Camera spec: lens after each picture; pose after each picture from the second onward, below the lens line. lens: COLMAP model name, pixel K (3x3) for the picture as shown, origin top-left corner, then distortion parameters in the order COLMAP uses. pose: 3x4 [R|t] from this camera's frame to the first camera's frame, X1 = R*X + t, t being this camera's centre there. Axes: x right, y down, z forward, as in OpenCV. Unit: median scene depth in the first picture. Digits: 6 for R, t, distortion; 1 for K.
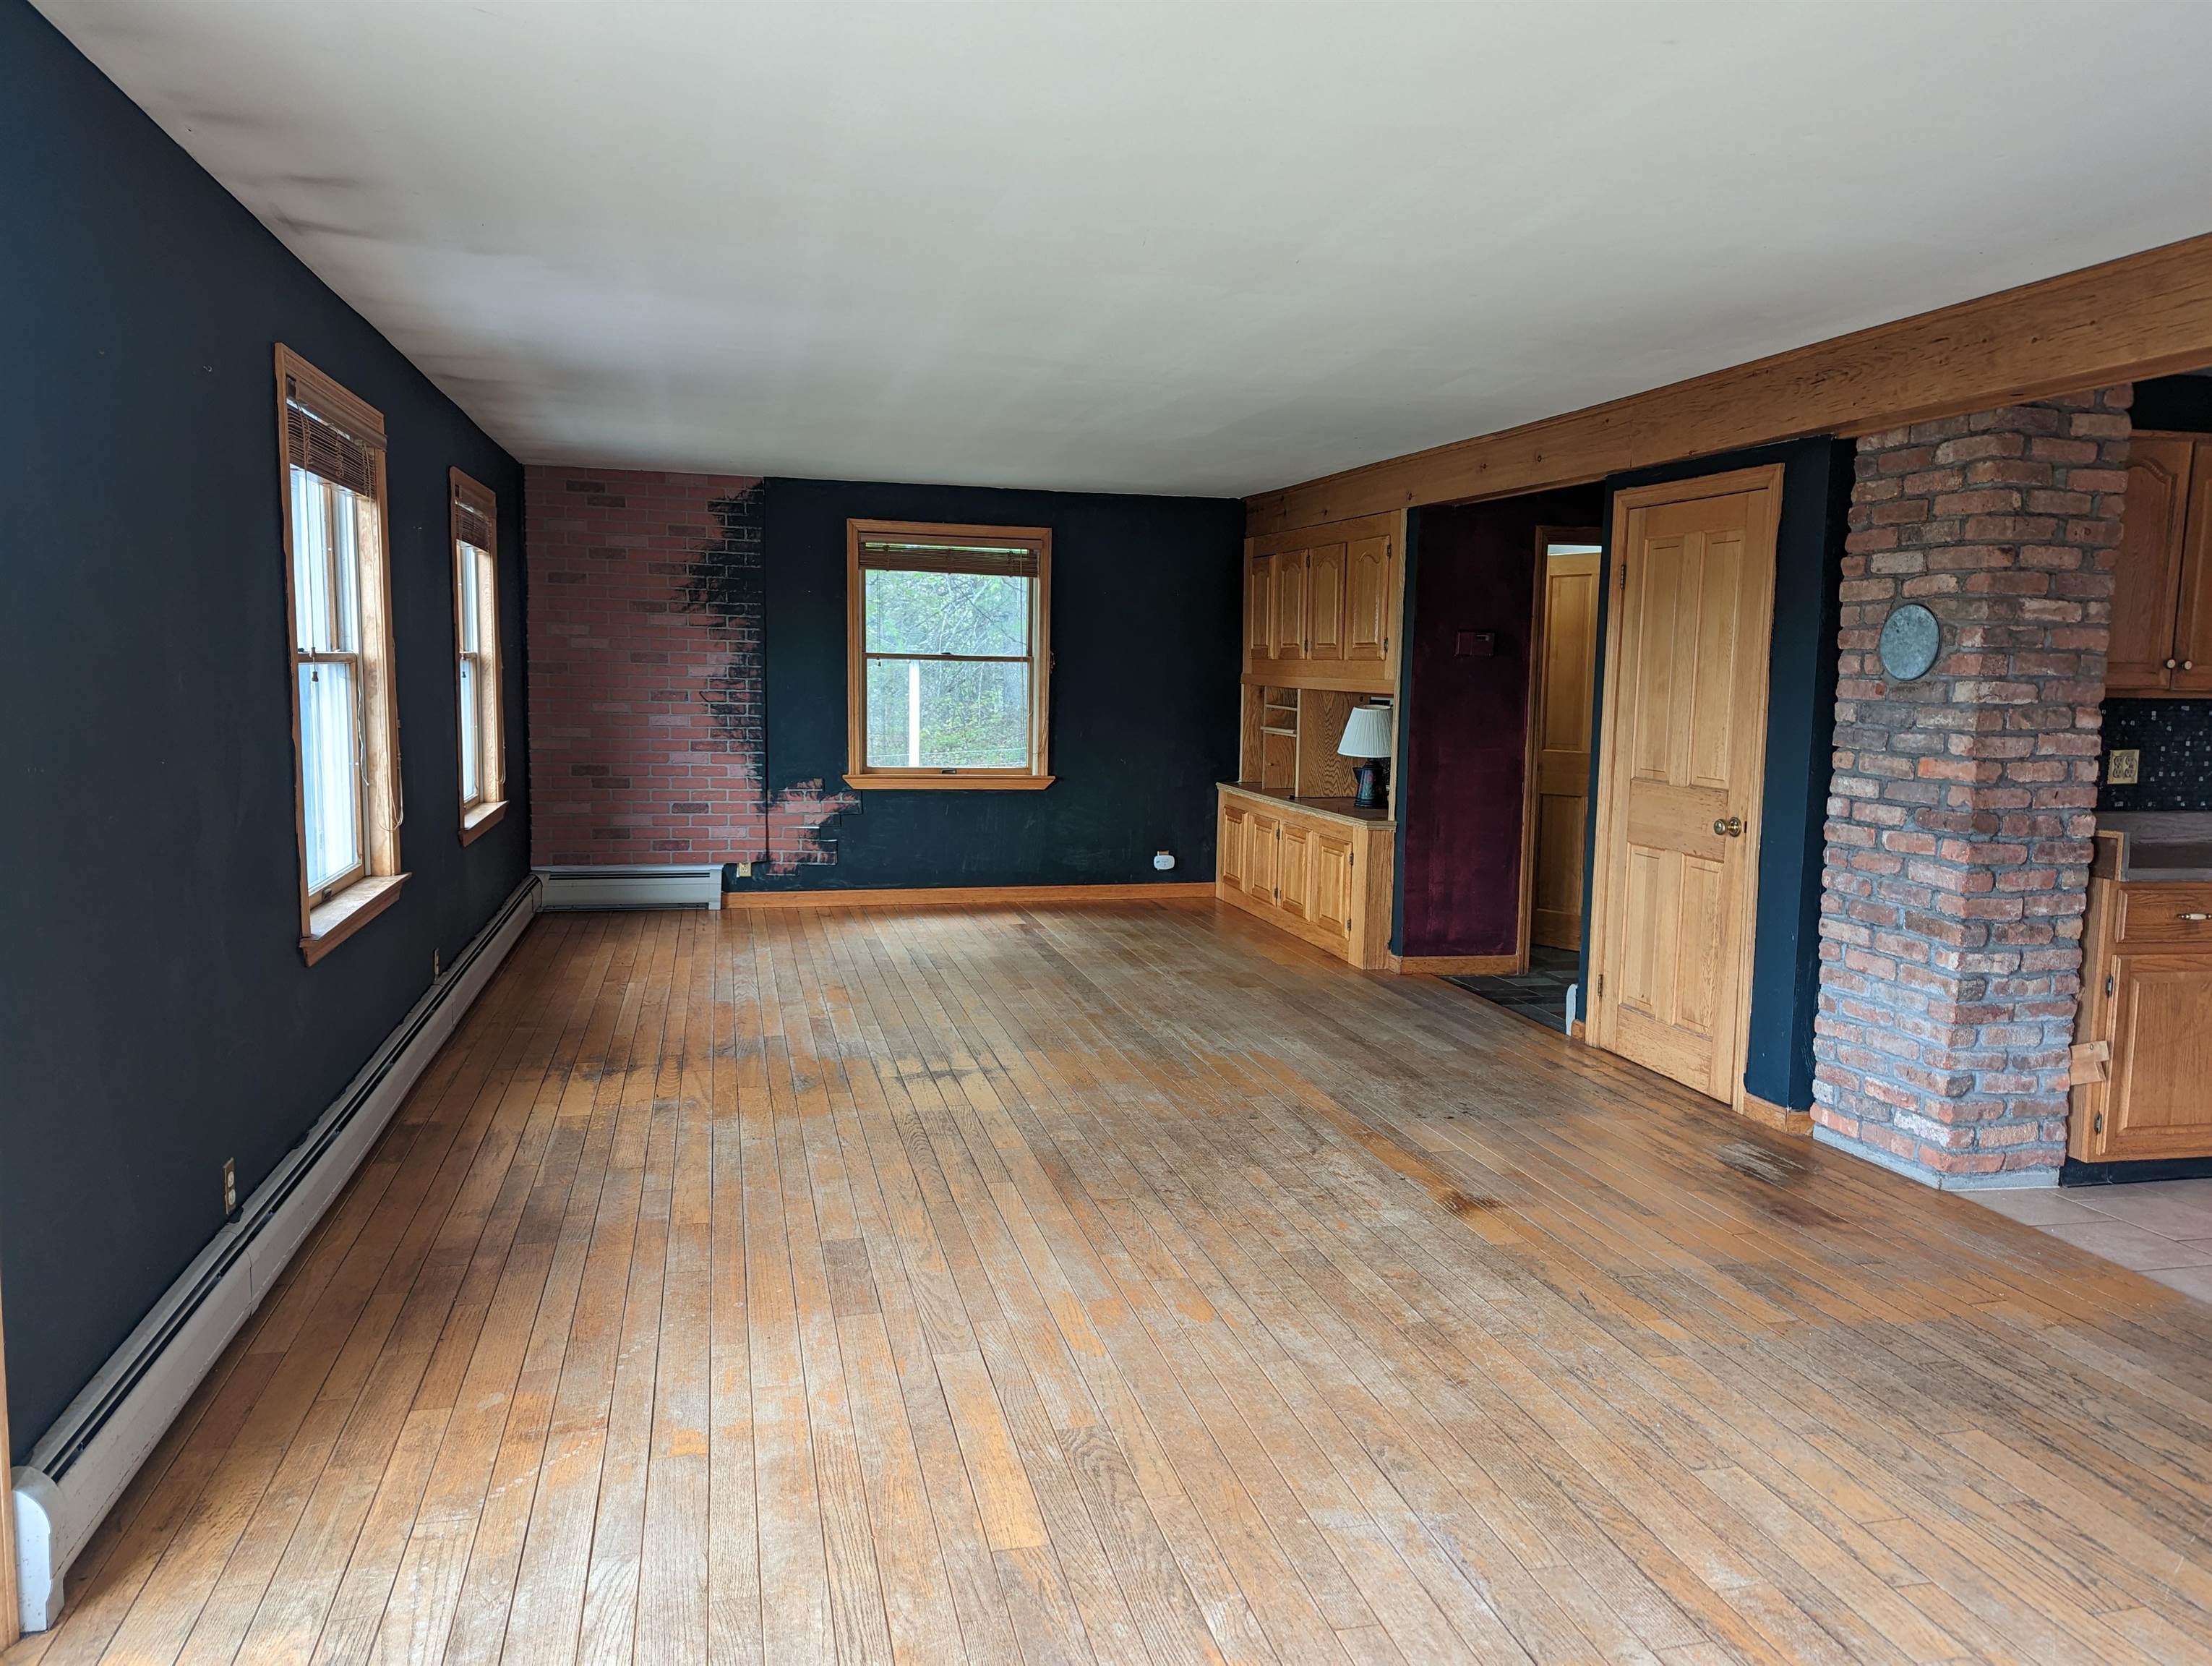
lens RADIAL K [[1547.2, 0, 1107.4], [0, 1547.2, 822.7], [0, 0, 1]] dist [0.077899, -0.075372]
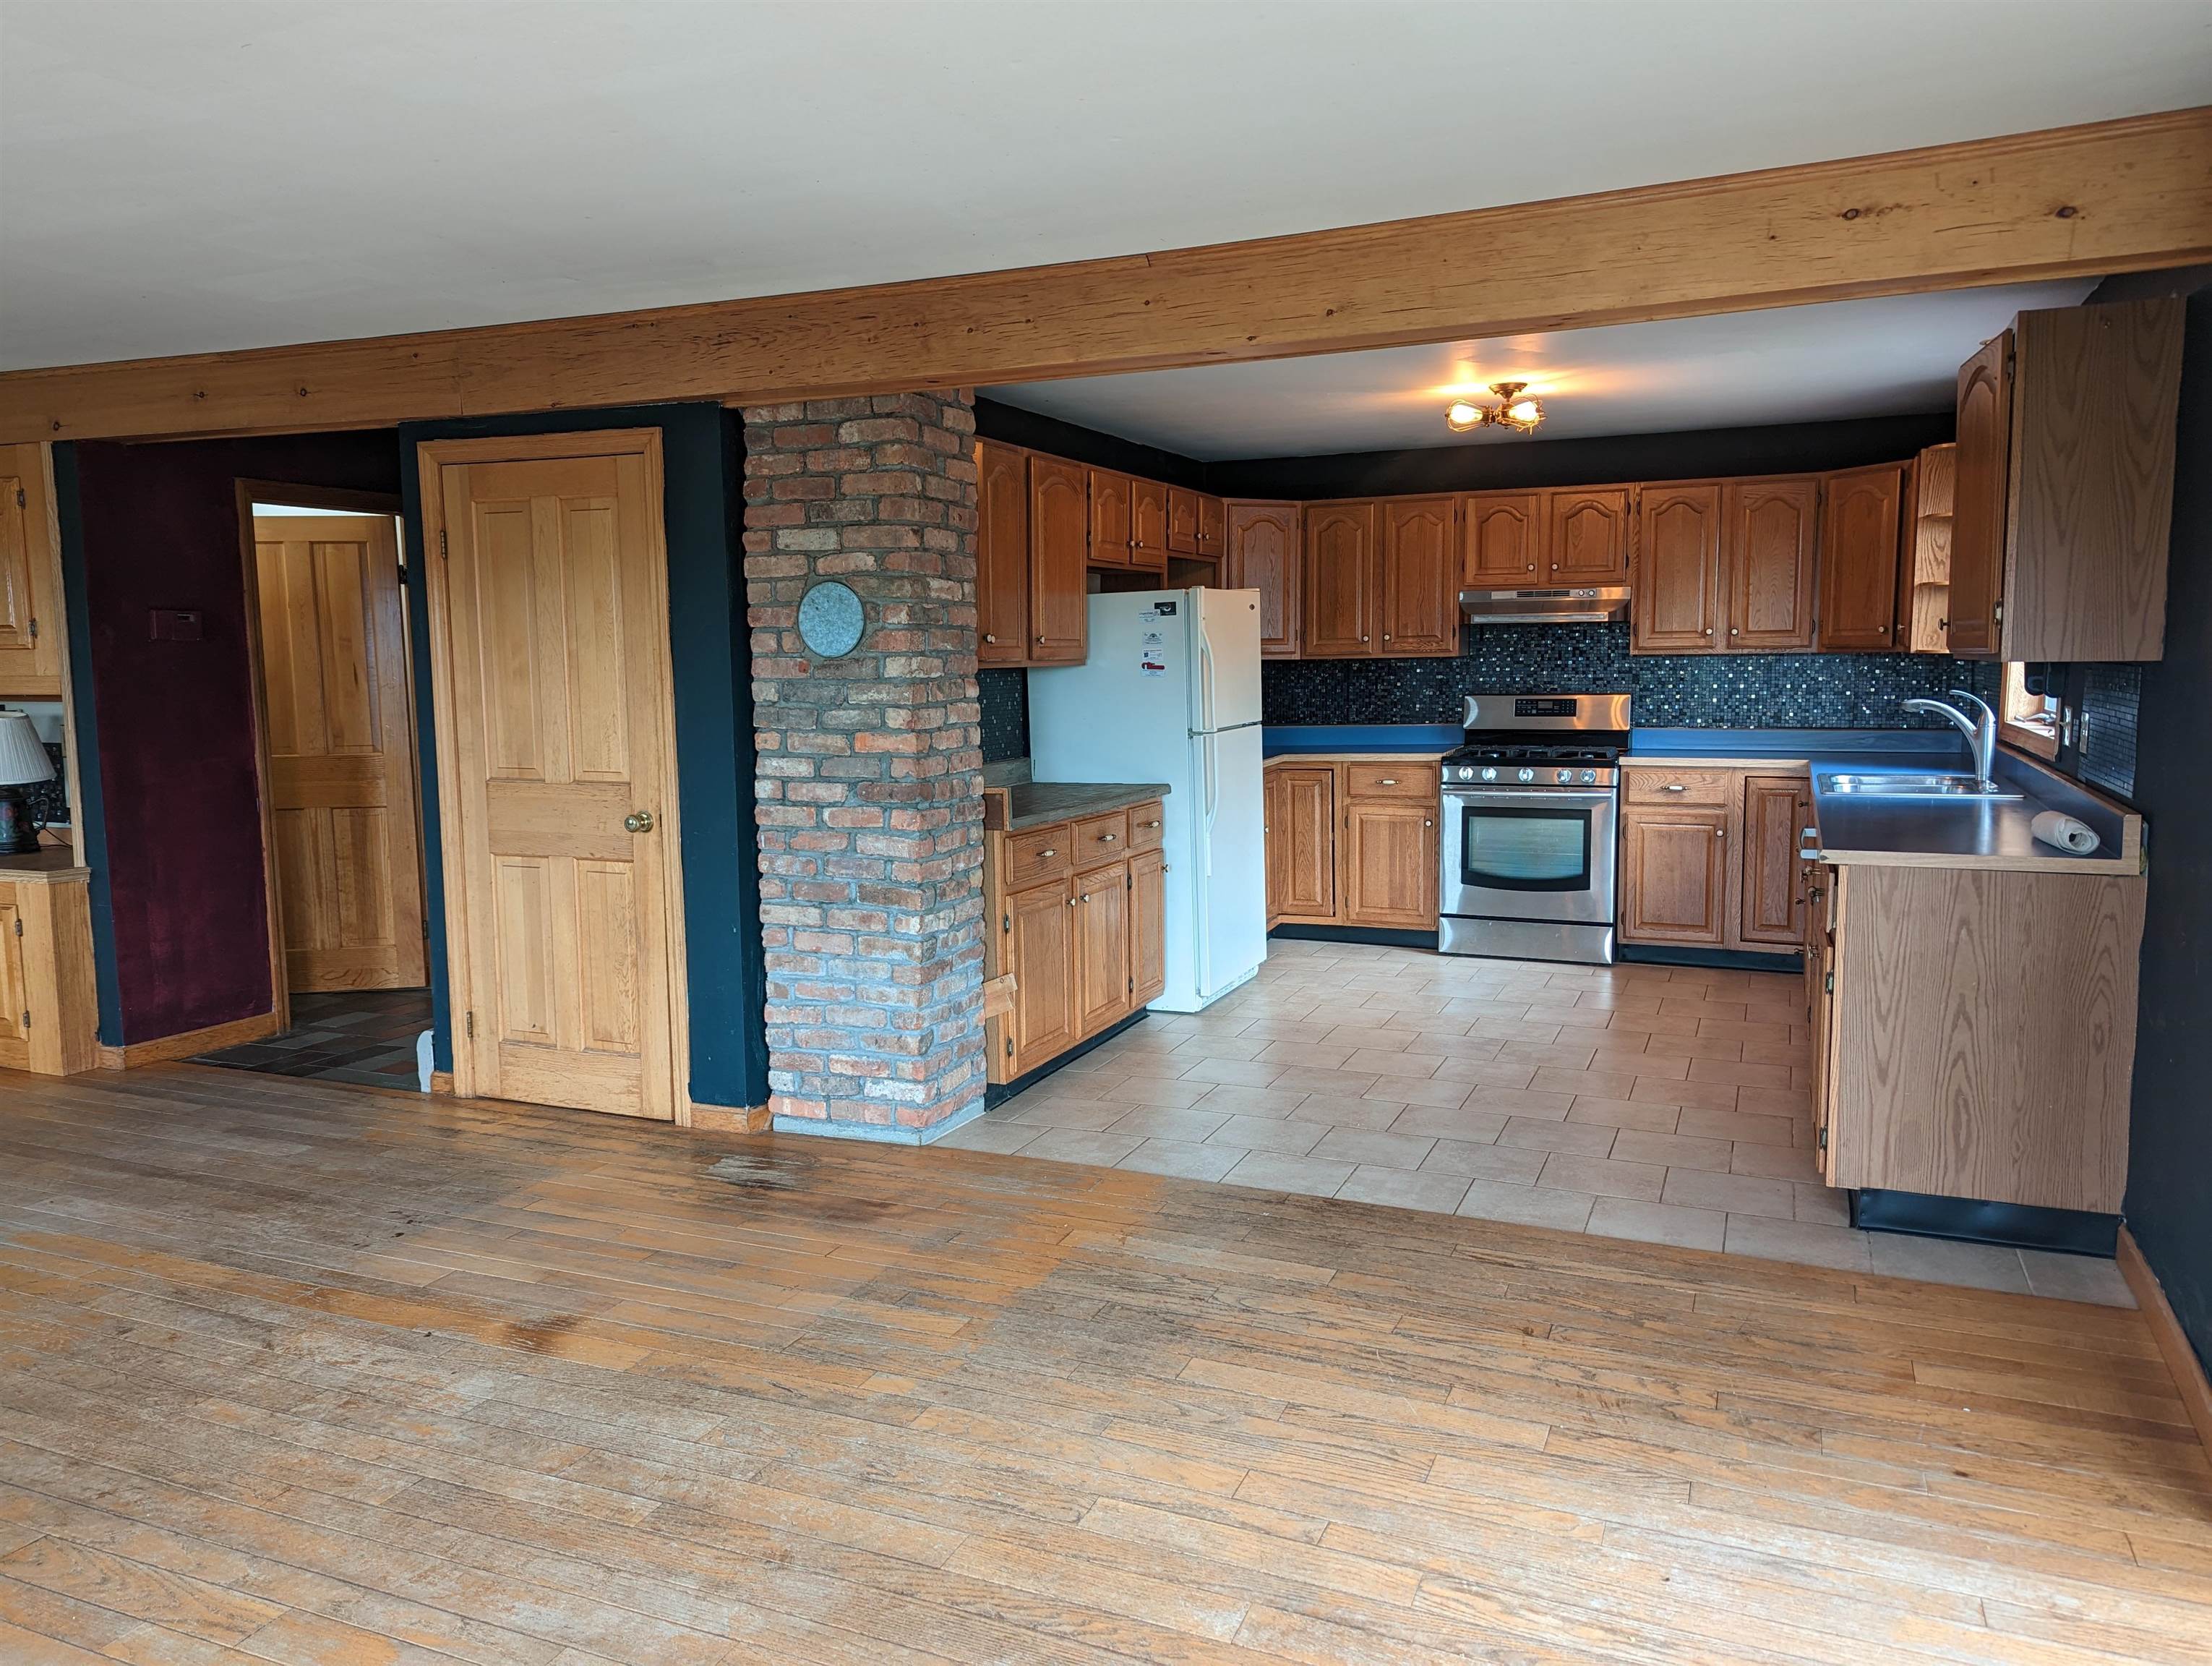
lens RADIAL K [[1550.1, 0, 1100.6], [0, 1550.1, 812.8], [0, 0, 1]] dist [0.080976, -0.079961]
pose [[0.603714, -0.107283, 0.789949, -0.184748], [0.104357, 0.993012, 0.055107, -0.028882], [-0.790341, 0.049168, 0.610691, 0.261468]]
